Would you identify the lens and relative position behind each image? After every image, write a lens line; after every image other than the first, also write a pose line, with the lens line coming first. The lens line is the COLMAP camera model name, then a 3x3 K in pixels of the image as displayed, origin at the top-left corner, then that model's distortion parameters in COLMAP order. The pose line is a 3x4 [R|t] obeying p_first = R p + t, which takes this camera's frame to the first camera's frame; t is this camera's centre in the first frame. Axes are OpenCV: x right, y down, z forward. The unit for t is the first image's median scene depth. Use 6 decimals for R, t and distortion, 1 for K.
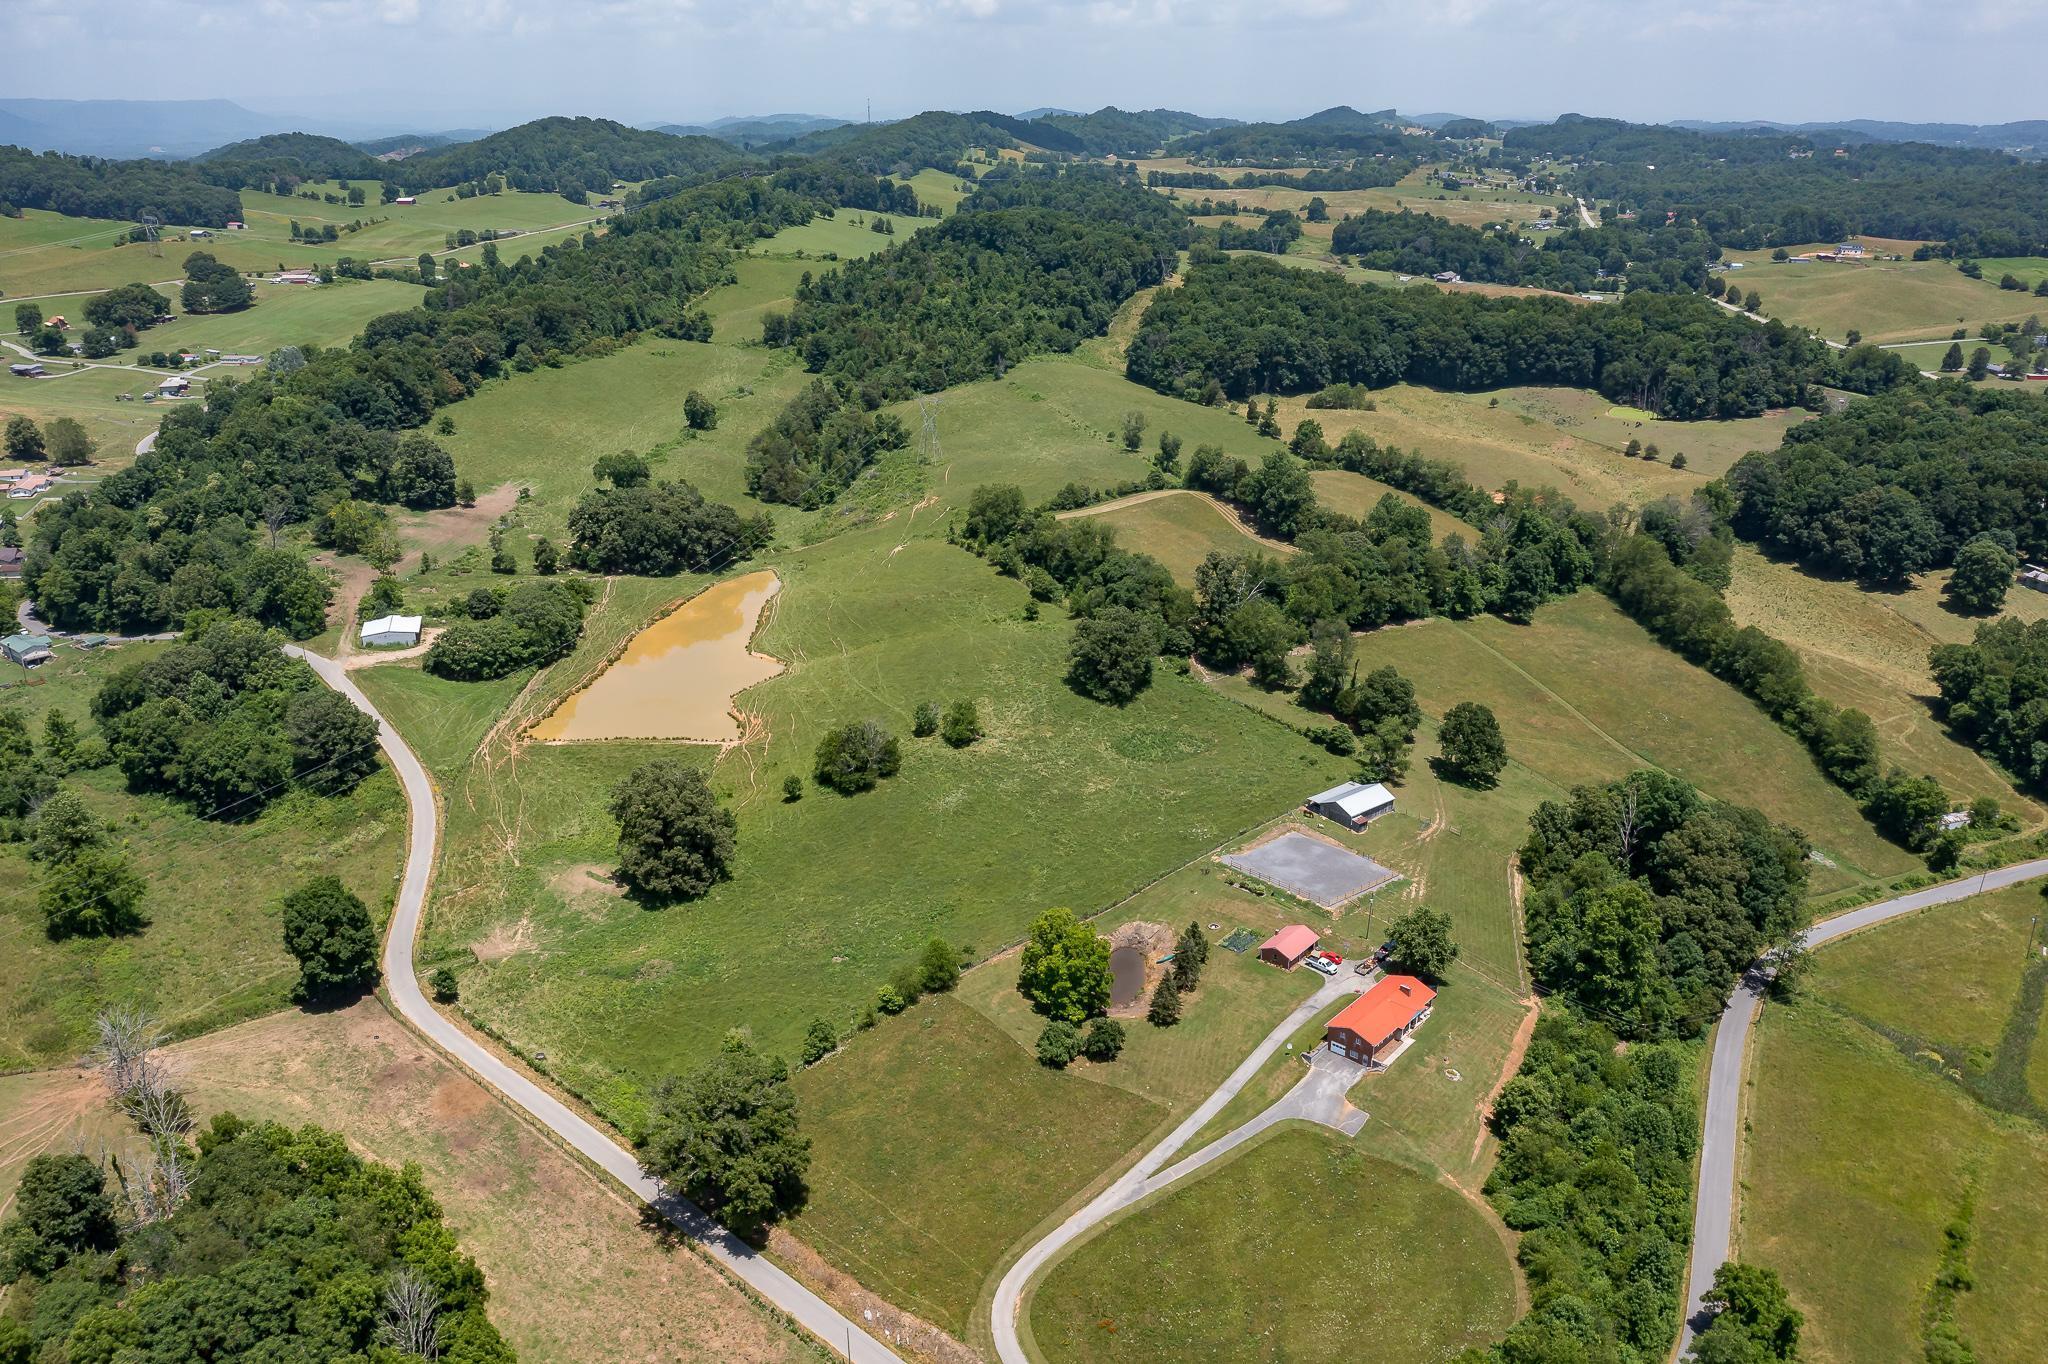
lens RADIAL K [[1622.5, 0, 1028.5], [0, 1622.5, 673.8], [0, 0, 1]] dist [-0.036259, 0.006389]
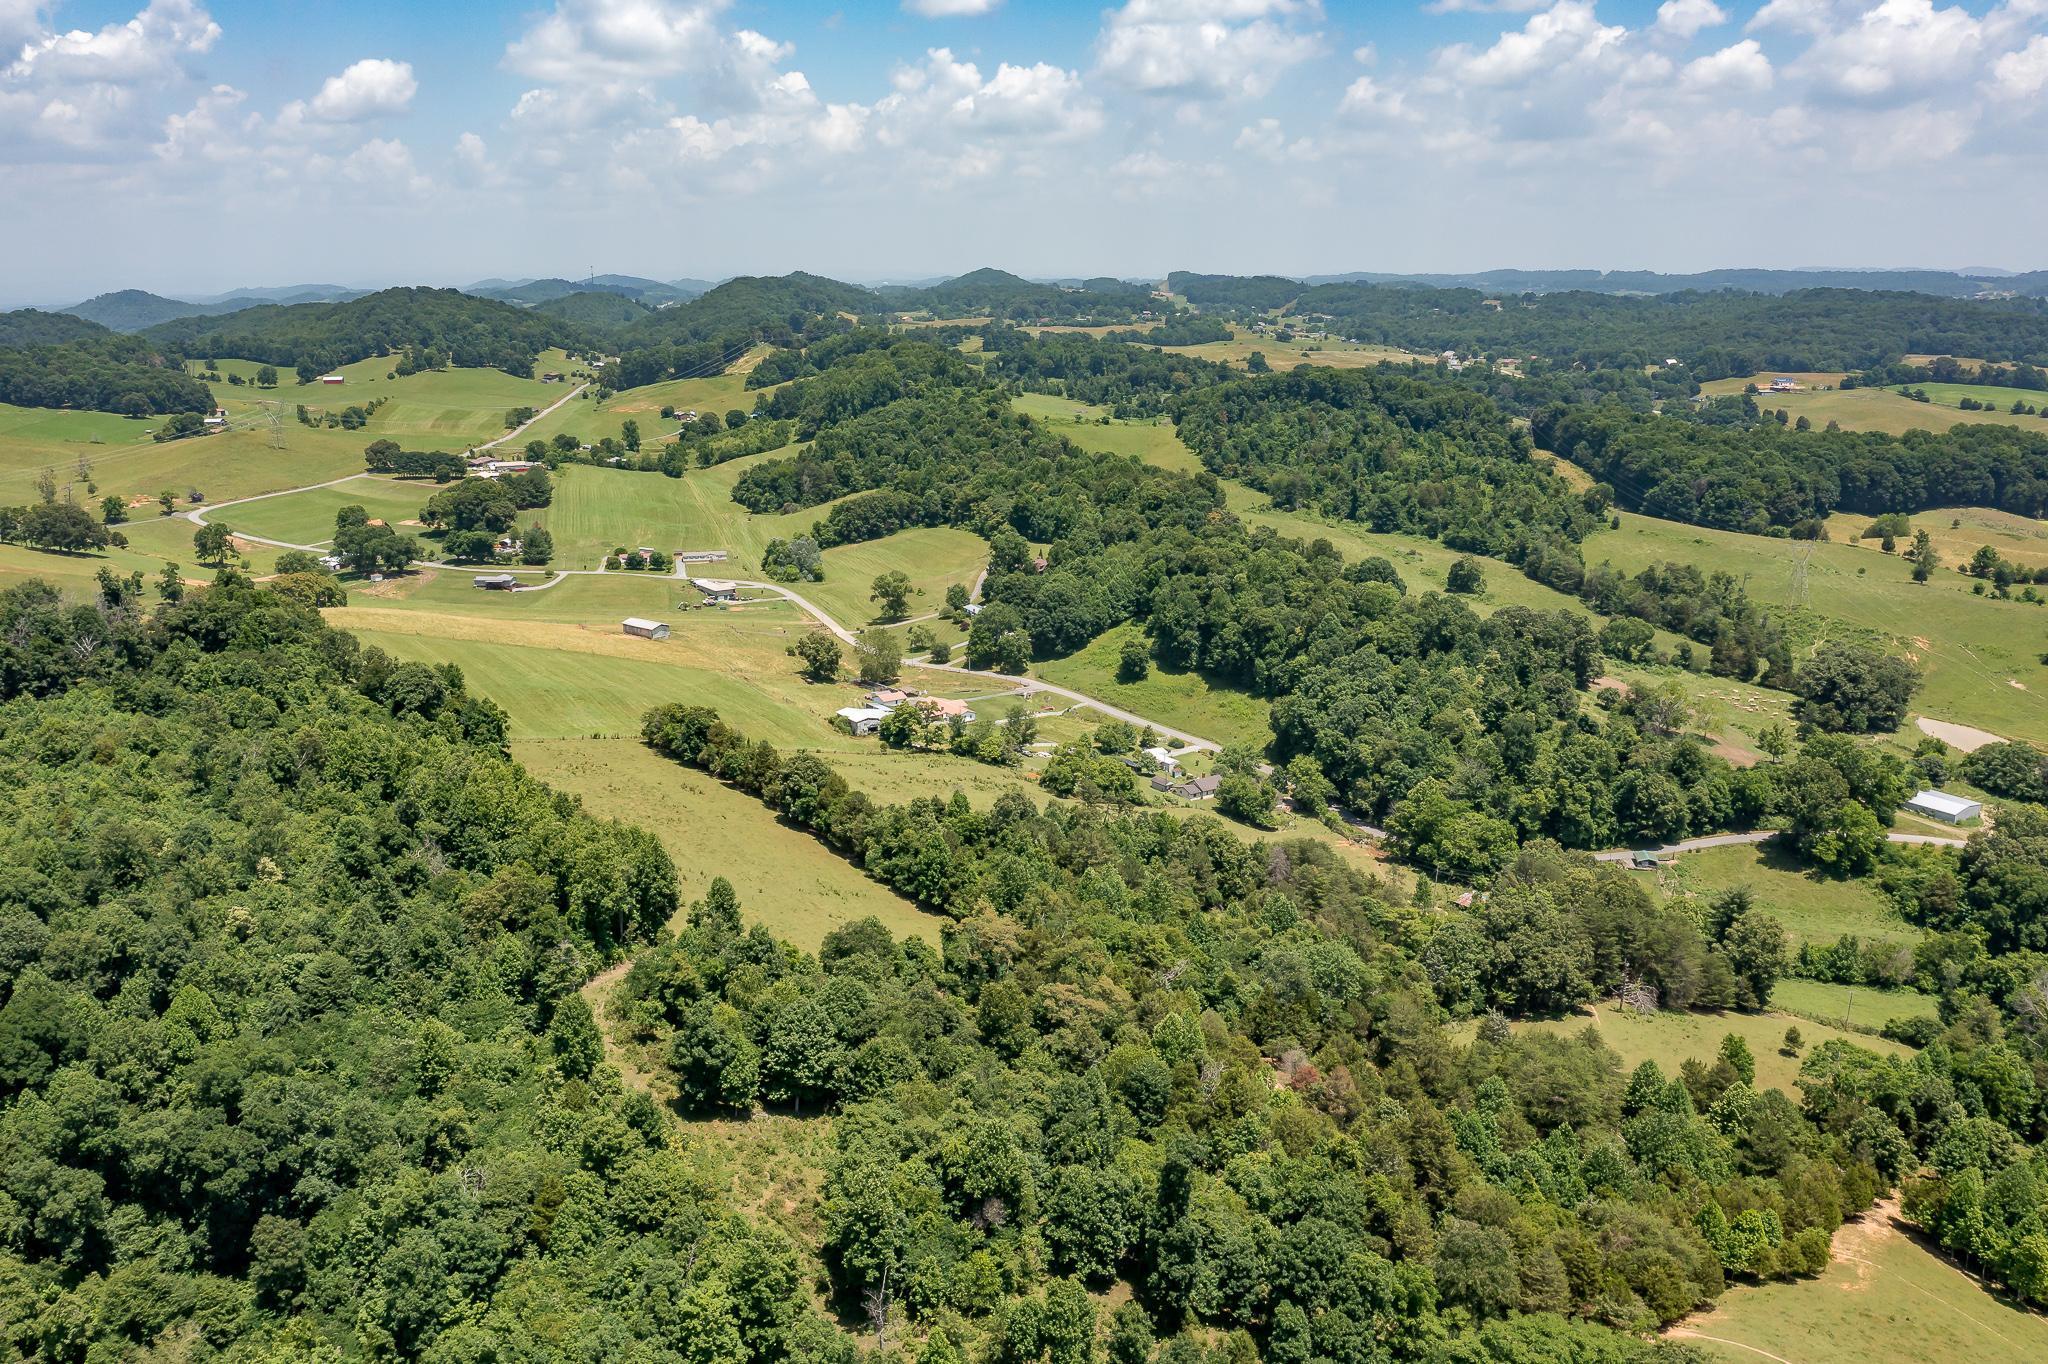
lens RADIAL K [[1622.5, 0, 1043.0], [0, 1622.5, 676.3], [0, 0, 1]] dist [-0.036259, 0.006389]
pose [[0.946672, -0.086544, 0.310358, -0.686287], [0.114587, 0.990708, -0.073259, -0.054766], [-0.301134, 0.104916, 0.947793, 0.147561]]
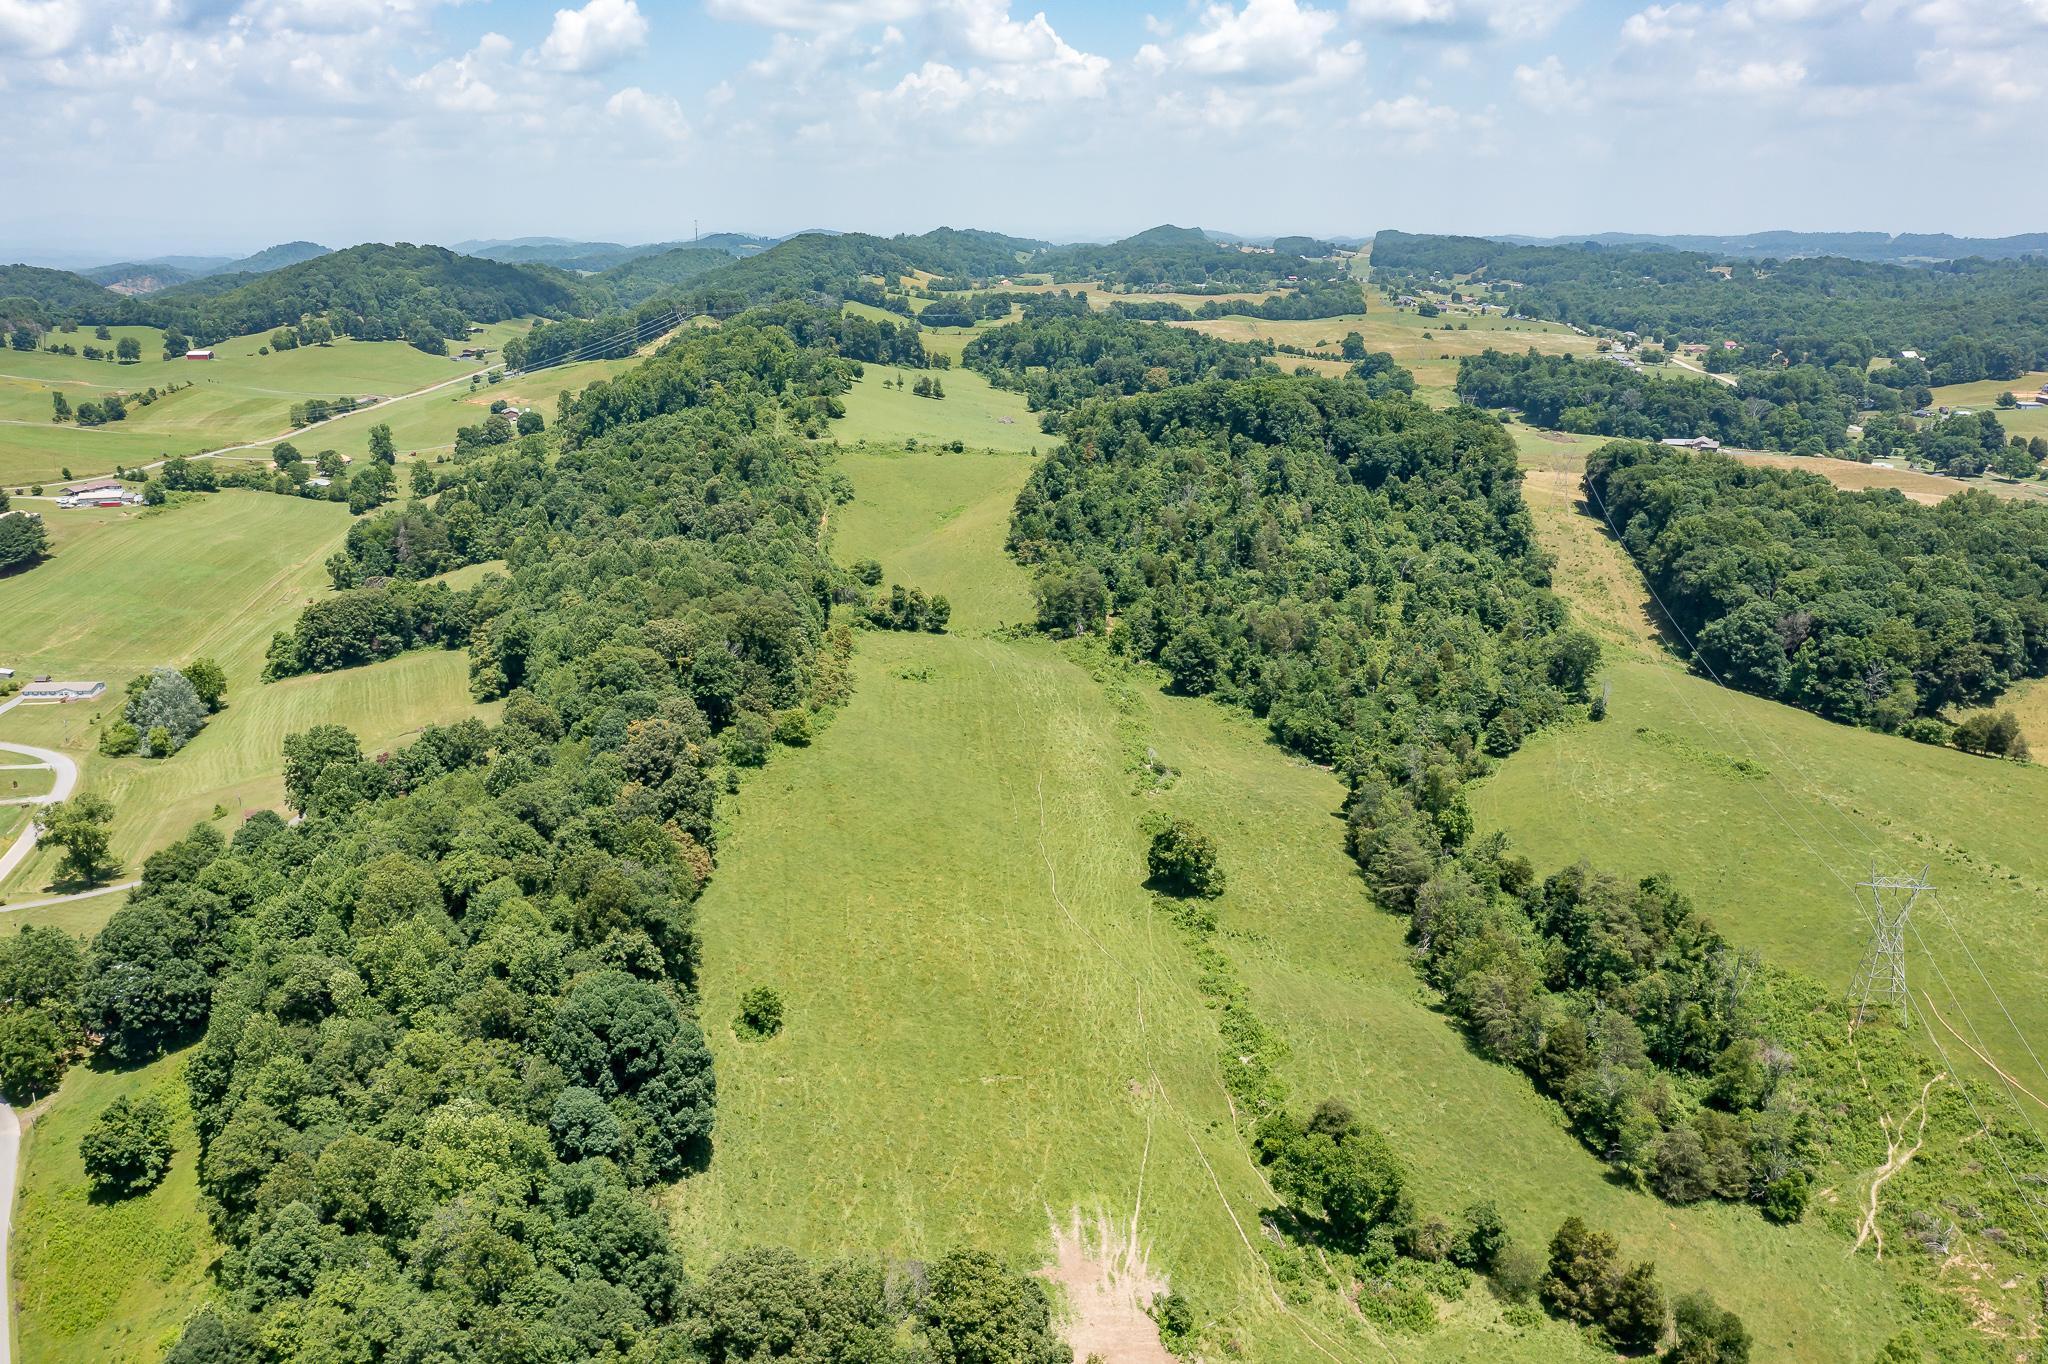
lens RADIAL K [[1622.5, 0, 1021.5], [0, 1622.5, 674.9], [0, 0, 1]] dist [-0.036259, 0.006389]
pose [[0.987084, -0.046979, 0.153162, -0.293731], [0.057150, 0.996395, -0.062695, -0.172415], [-0.149665, 0.070638, 0.986210, 0.486054]]
